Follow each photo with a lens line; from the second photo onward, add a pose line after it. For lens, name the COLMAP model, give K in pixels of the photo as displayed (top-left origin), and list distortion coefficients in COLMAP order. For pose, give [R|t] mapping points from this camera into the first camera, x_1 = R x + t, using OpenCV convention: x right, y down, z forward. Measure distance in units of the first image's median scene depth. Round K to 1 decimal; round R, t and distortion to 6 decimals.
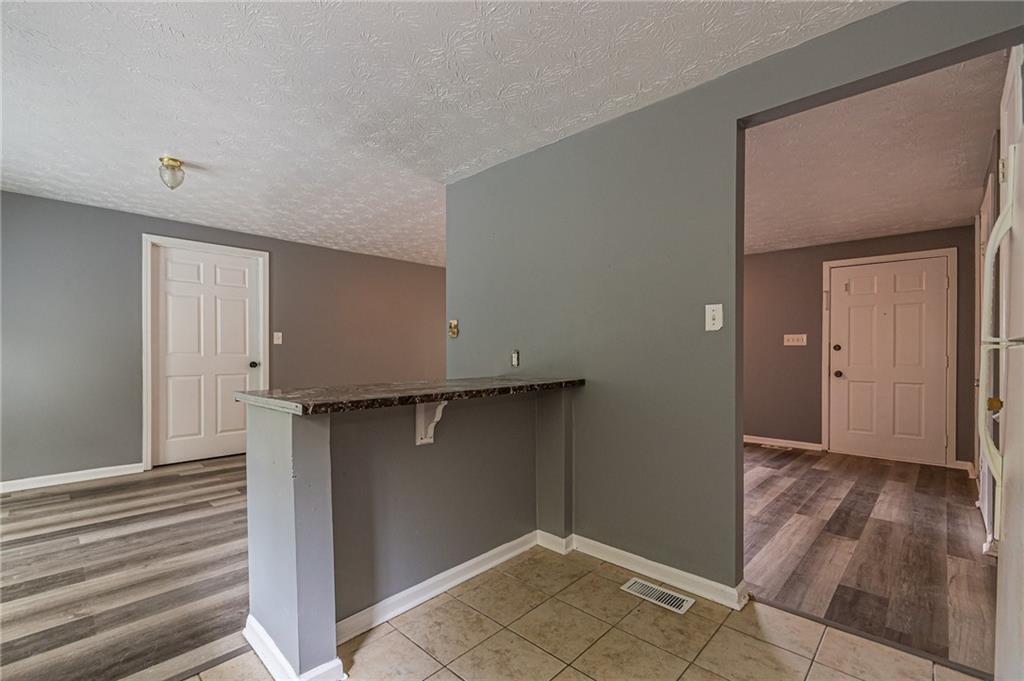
lens RADIAL K [[451.7, 0, 507.0], [0, 451.7, 354.4], [0, 0, 1]] dist [0.000247, -0.000028]
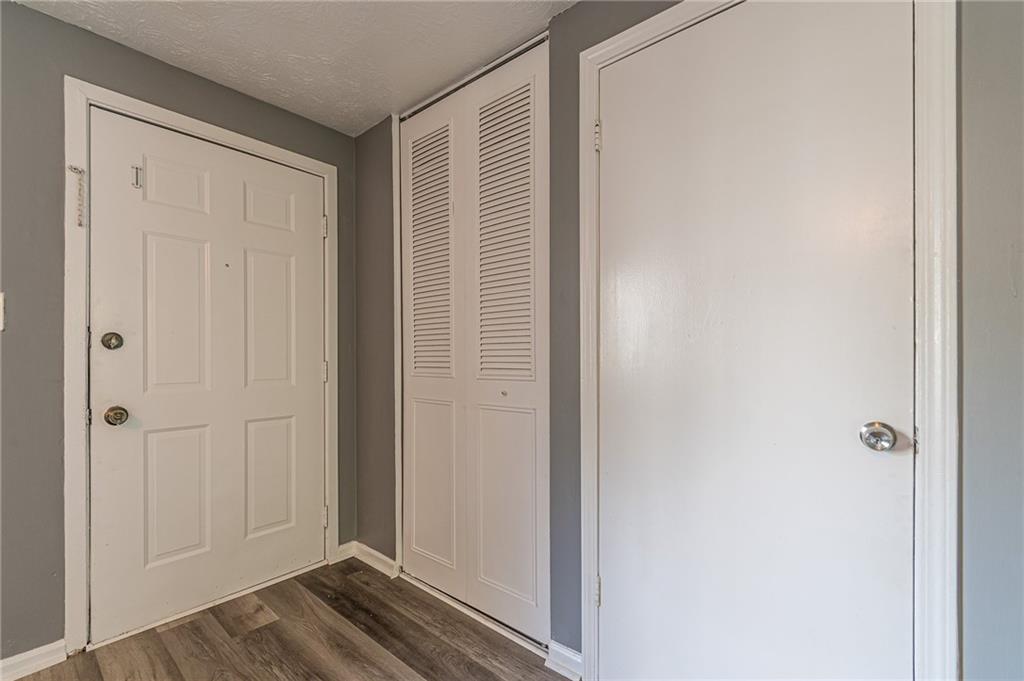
lens RADIAL K [[450.3, 0, 490.4], [0, 450.3, 355.6], [0, 0, 1]] dist [-0.000164, -0.000791]
pose [[-0.033363, -0.004933, 0.999431, 0.378401], [0.002156, 0.999985, 0.005008, -0.004753], [-0.999441, 0.002321, -0.033352, 0.730187]]
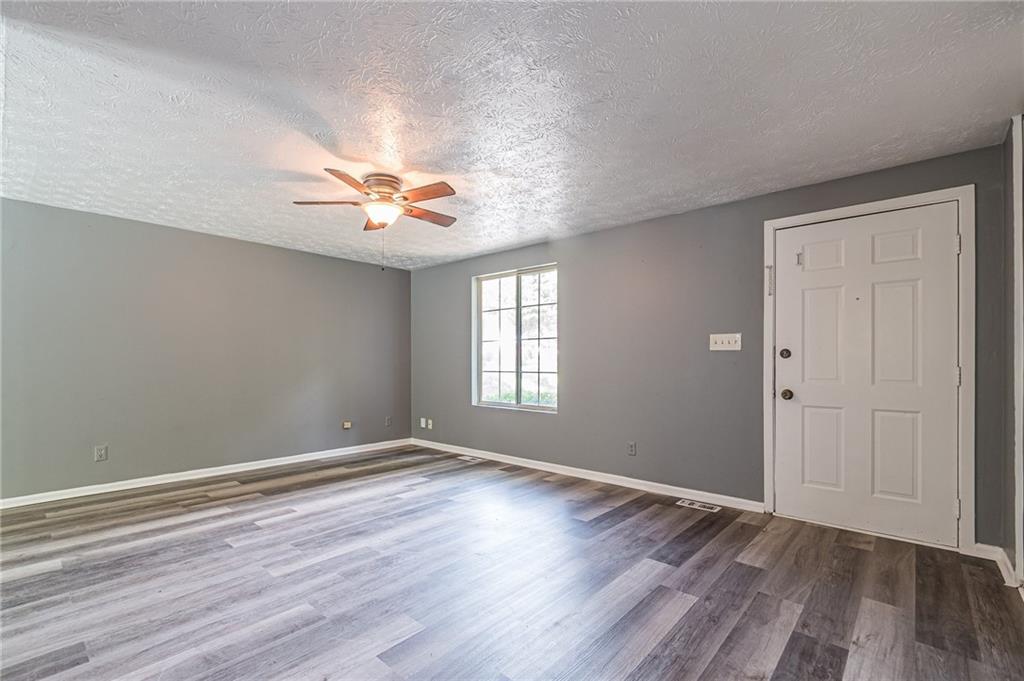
lens RADIAL K [[454.9, 0, 501.8], [0, 454.9, 360.0], [0, 0, 1]] dist [-0.000934, 0.000021]
pose [[0.999532, -0.001507, 0.030559, 0.312864], [0.001678, 0.999983, -0.005600, -0.002882], [-0.030550, 0.005649, 0.999517, 0.371980]]
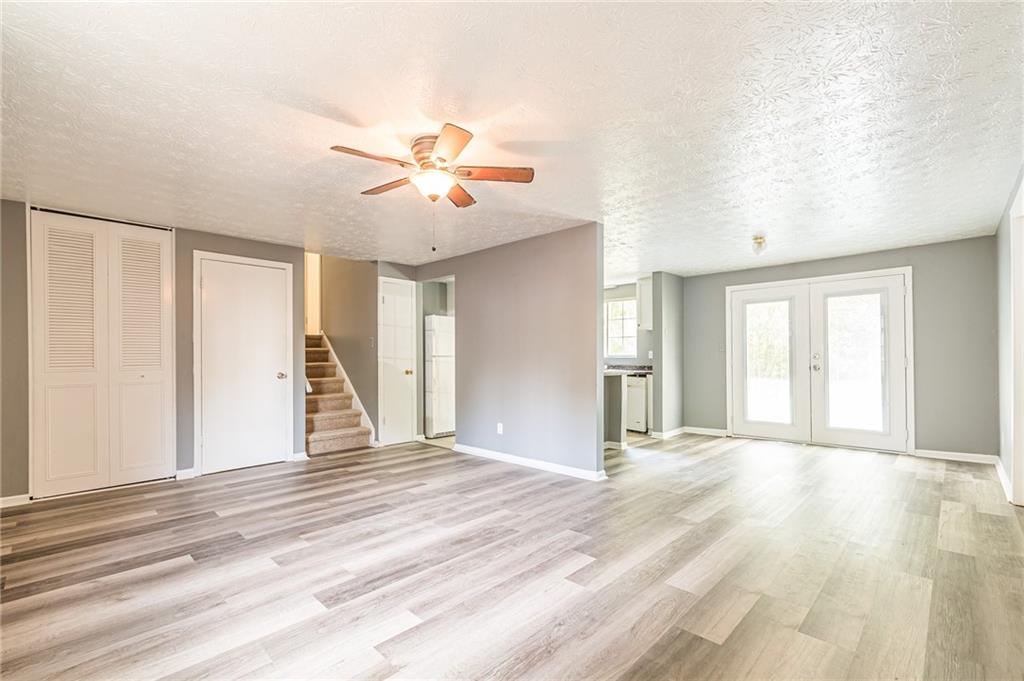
lens RADIAL K [[454.9, 0, 501.8], [0, 454.9, 360.0], [0, 0, 1]] dist [-0.000934, 0.000021]
pose [[-0.999861, 0.002160, 0.016528, 0.084175], [0.002270, 0.999975, 0.006657, -0.005272], [-0.016513, 0.006693, -0.999841, 1.518764]]
